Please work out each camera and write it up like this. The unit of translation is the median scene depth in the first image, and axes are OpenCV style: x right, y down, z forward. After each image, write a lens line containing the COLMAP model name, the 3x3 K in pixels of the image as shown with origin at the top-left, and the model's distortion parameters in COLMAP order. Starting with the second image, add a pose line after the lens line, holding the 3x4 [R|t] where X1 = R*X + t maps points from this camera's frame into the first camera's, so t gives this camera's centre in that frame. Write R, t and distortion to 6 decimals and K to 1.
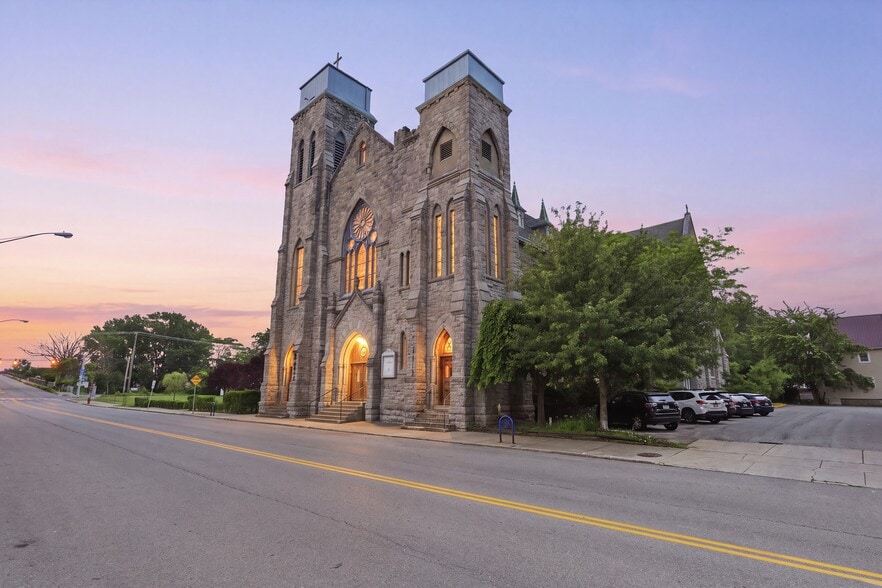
lens RADIAL K [[436.5, 0, 441.0], [0, 436.5, 294.0], [0, 0, 1]] dist [-0.004323, 0.000907]
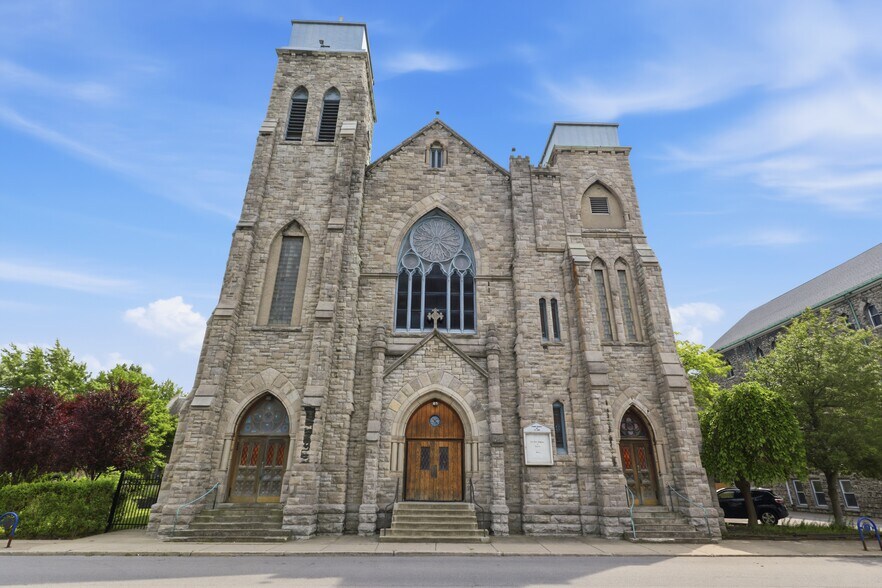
lens RADIAL K [[436.5, 0, 441.0], [0, 436.5, 294.0], [0, 0, 1]] dist [-0.004323, 0.000907]
pose [[0.712569, 0.284358, 0.641394, -0.739220], [-0.160939, 0.956056, -0.245063, 0.122354], [-0.682894, 0.071399, 0.727020, 0.562573]]
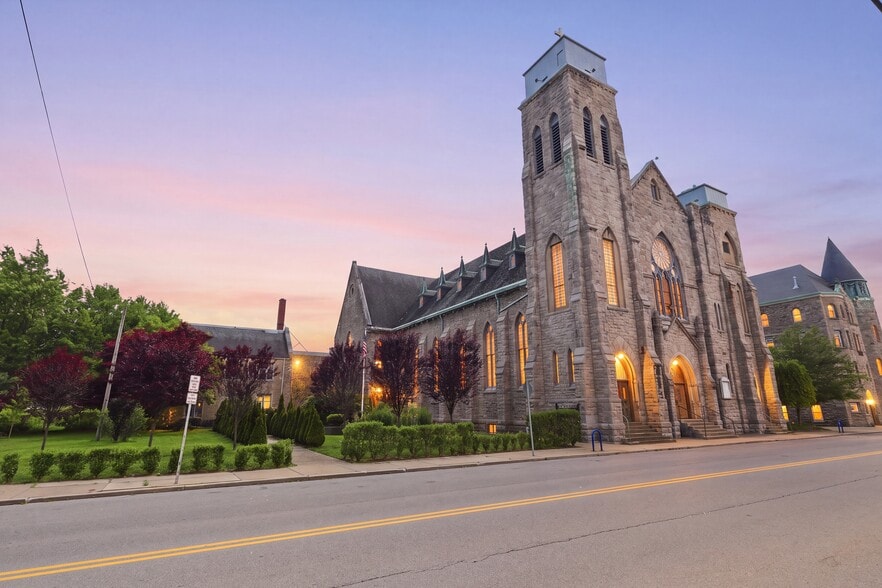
lens RADIAL K [[436.5, 0, 441.0], [0, 436.5, 294.0], [0, 0, 1]] dist [-0.004323, 0.000907]
pose [[0.296227, 0.245144, 0.923122, -1.585900], [-0.202237, 0.960685, -0.190221, 0.301605], [-0.933461, -0.130341, 0.334158, 1.360952]]
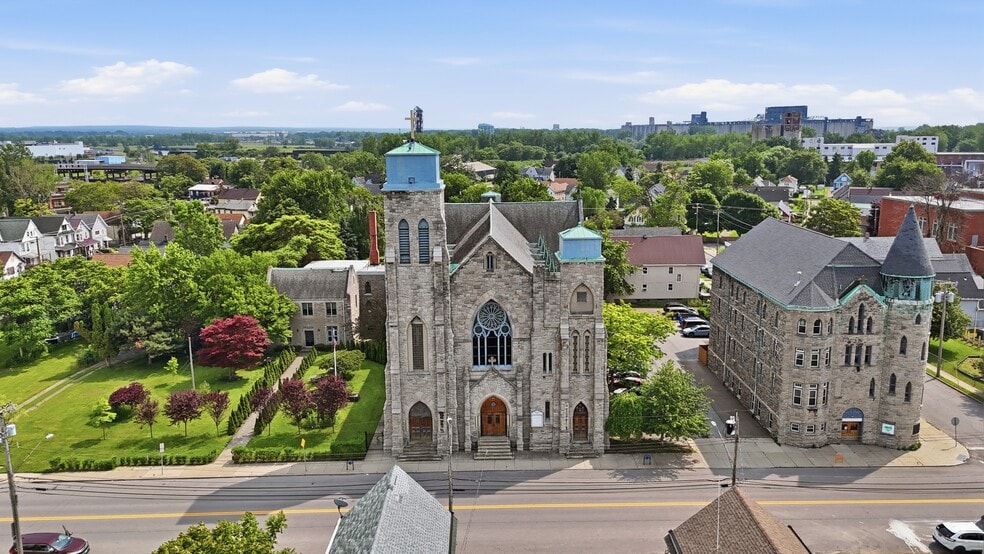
lens RADIAL K [[722.3, 0, 492.0], [0, 722.3, 277.0], [0, 0, 1]] dist [0.109667, -0.143699]
pose [[0.731803, -0.138259, 0.667345, -1.987065], [-0.133769, 0.931018, 0.339576, -1.244278], [-0.668259, -0.337773, 0.662827, -0.535662]]
